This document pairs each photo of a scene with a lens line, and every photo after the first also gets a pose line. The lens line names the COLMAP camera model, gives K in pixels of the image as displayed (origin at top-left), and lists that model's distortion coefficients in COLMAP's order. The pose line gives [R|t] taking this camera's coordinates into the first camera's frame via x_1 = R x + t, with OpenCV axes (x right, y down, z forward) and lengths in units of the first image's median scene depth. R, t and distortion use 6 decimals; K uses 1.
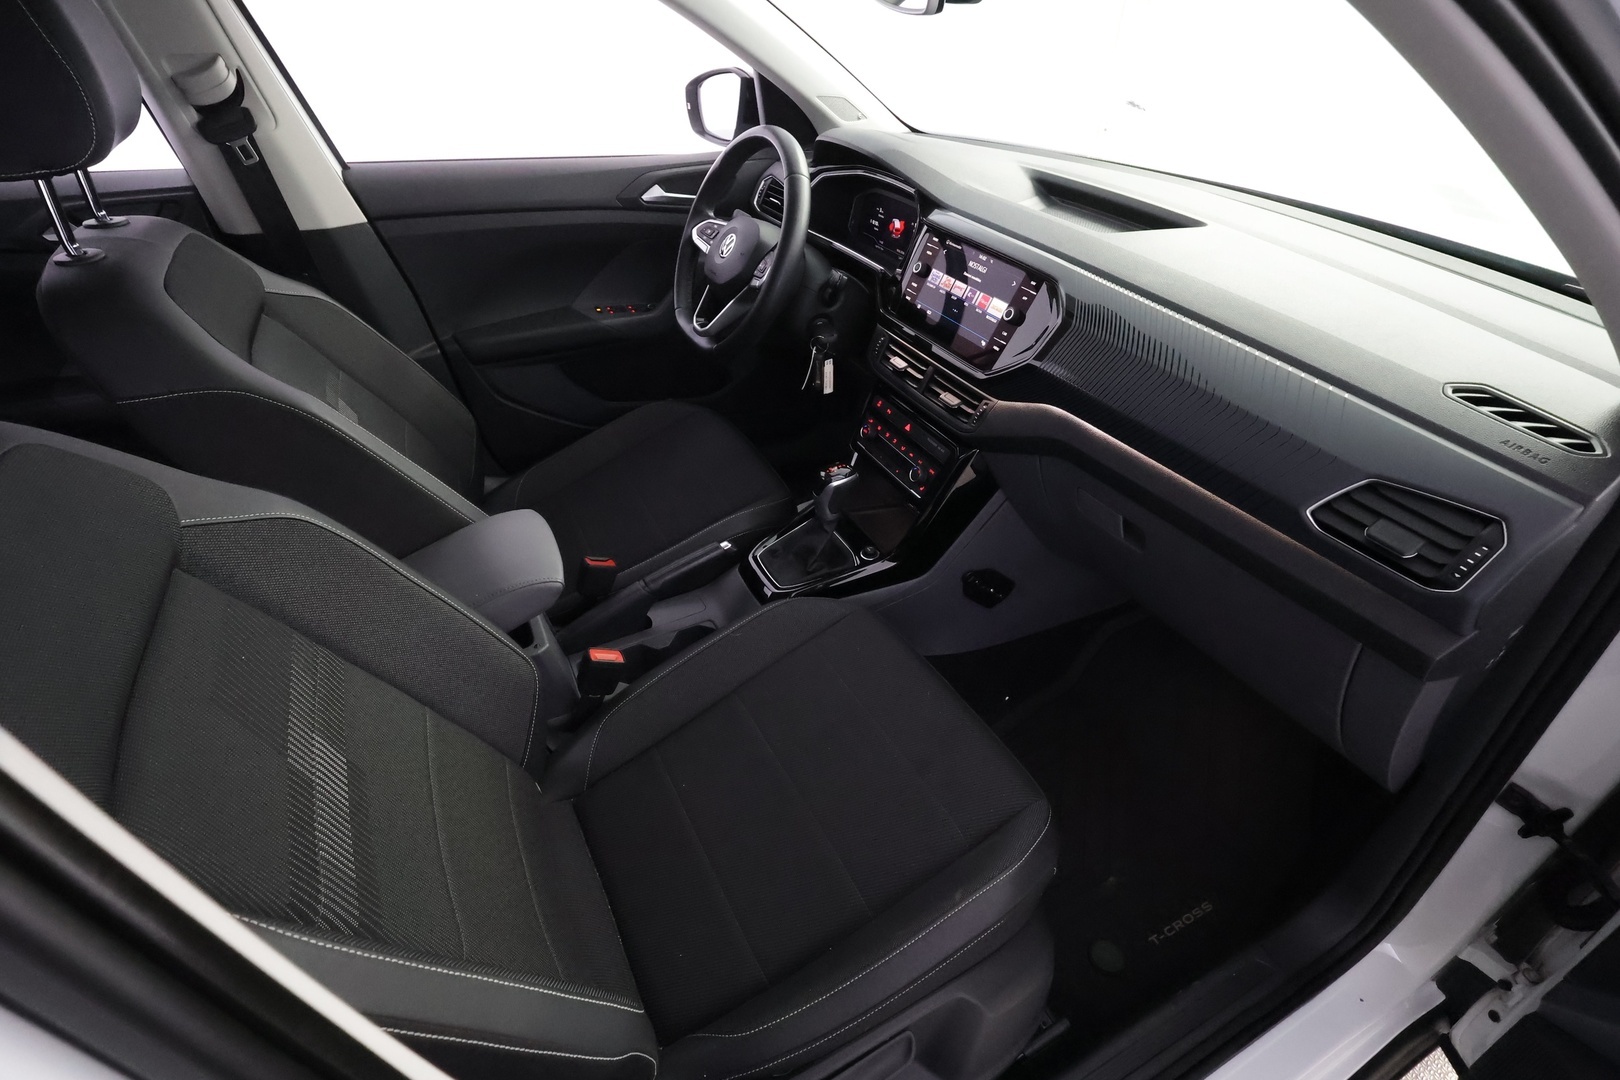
lens RADIAL K [[768.6, 0, 810.0], [0, 768.6, 540.0], [0, 0, 1]] dist [-0.000682, -0.000170]
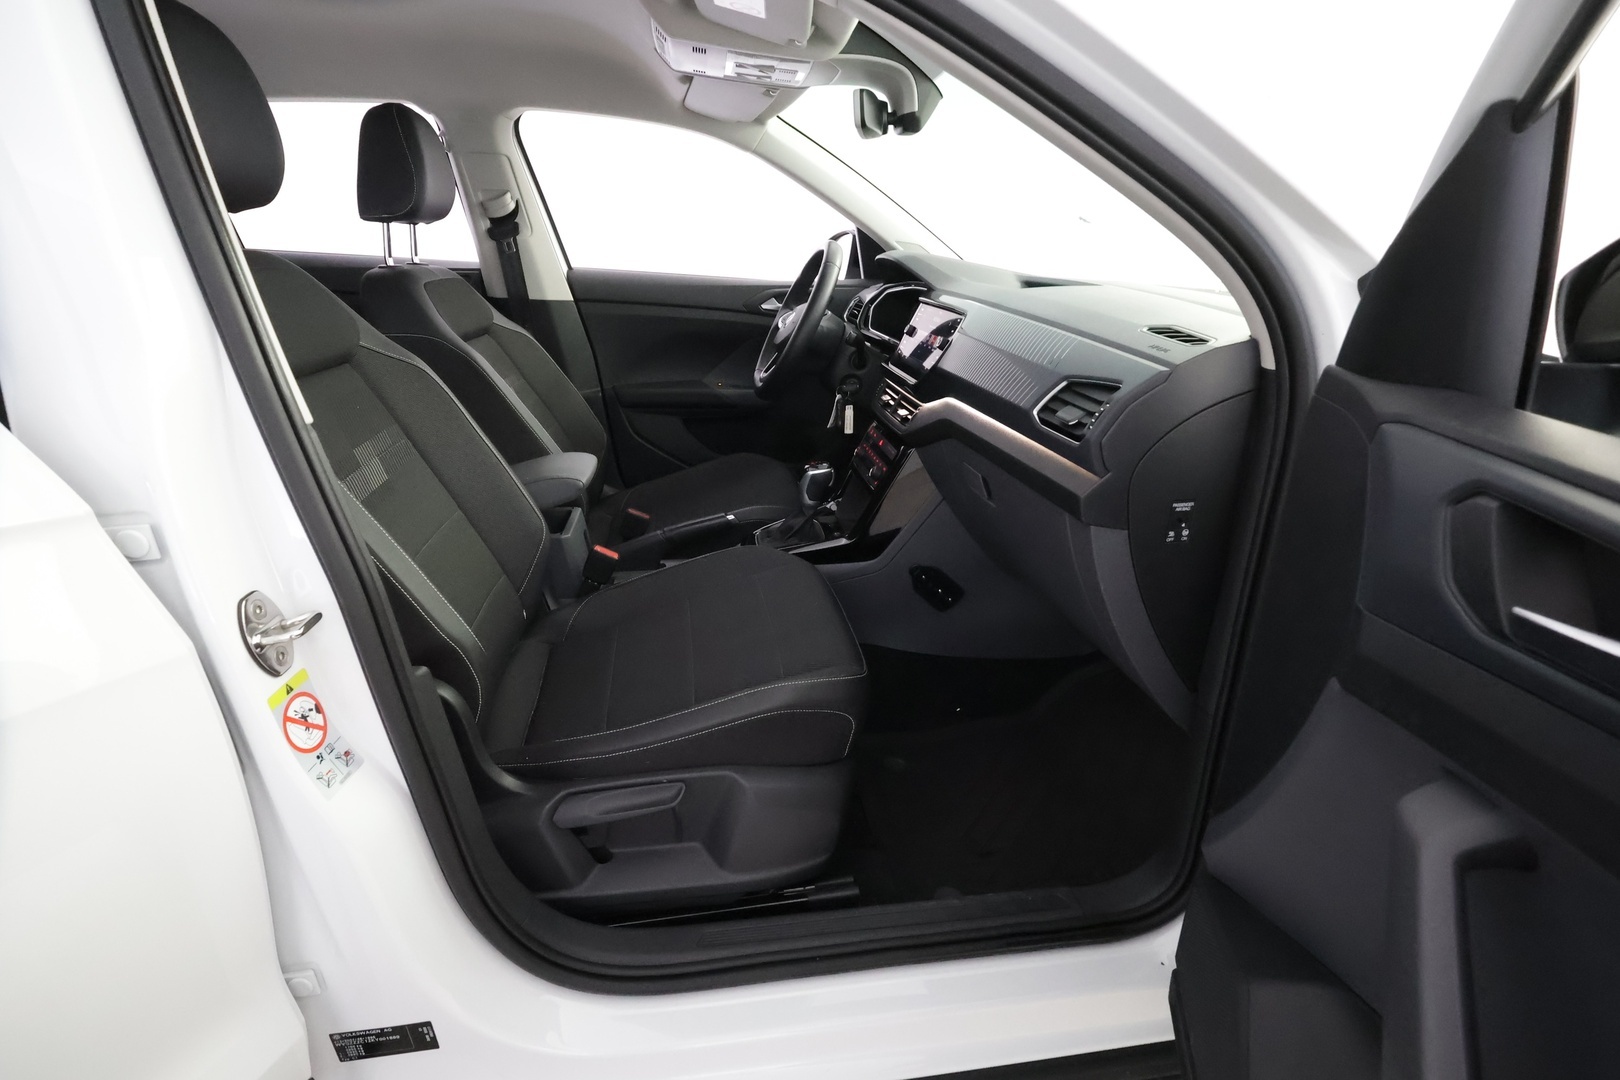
lens RADIAL K [[760.5, 0, 810.0], [0, 760.5, 547.9], [0, 0, 1]] dist [-0.023741, -0.000204]
pose [[0.946491, 0.130979, -0.294956, 0.393974], [-0.202937, 0.952187, -0.228378, 0.315884], [0.250940, 0.276015, 0.927817, -0.134382]]
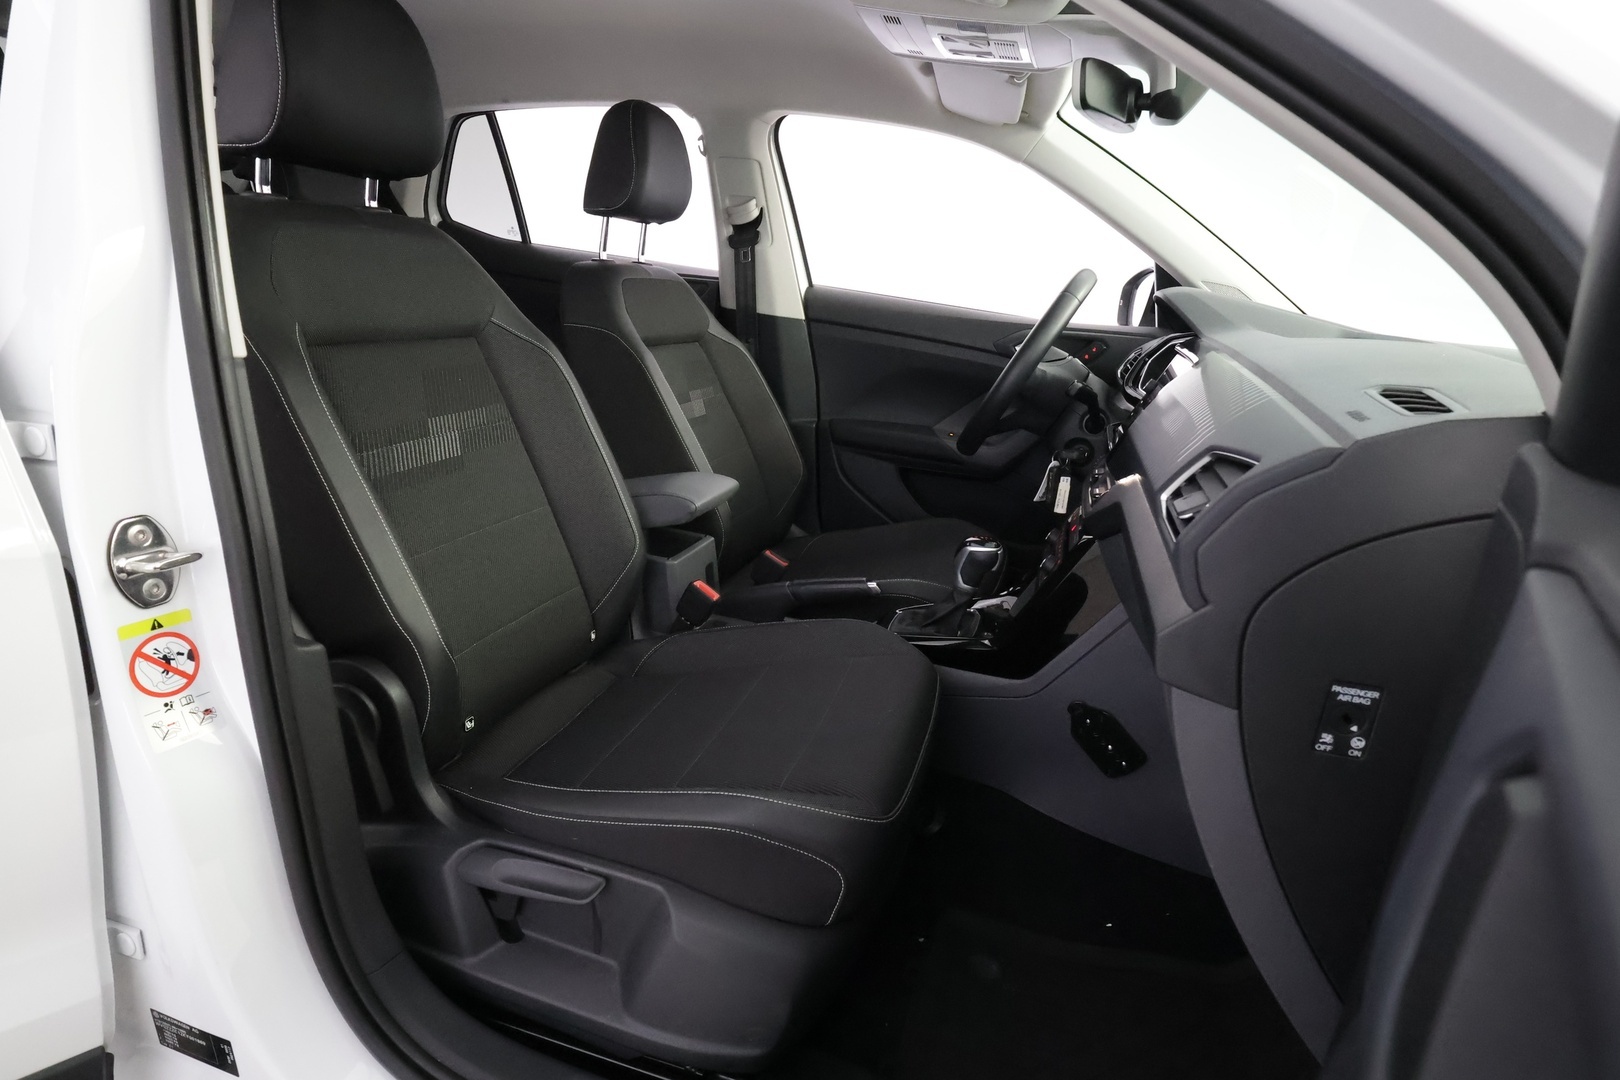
lens RADIAL K [[857.0, 0, 800.2], [0, 857.0, 540.8], [0, 0, 1]] dist [-0.017905, 0.000219]
pose [[0.701392, 0.265244, -0.661585, 0.566569], [-0.489167, 0.854222, -0.176124, 0.205421], [0.518424, 0.447158, 0.728894, 0.075632]]
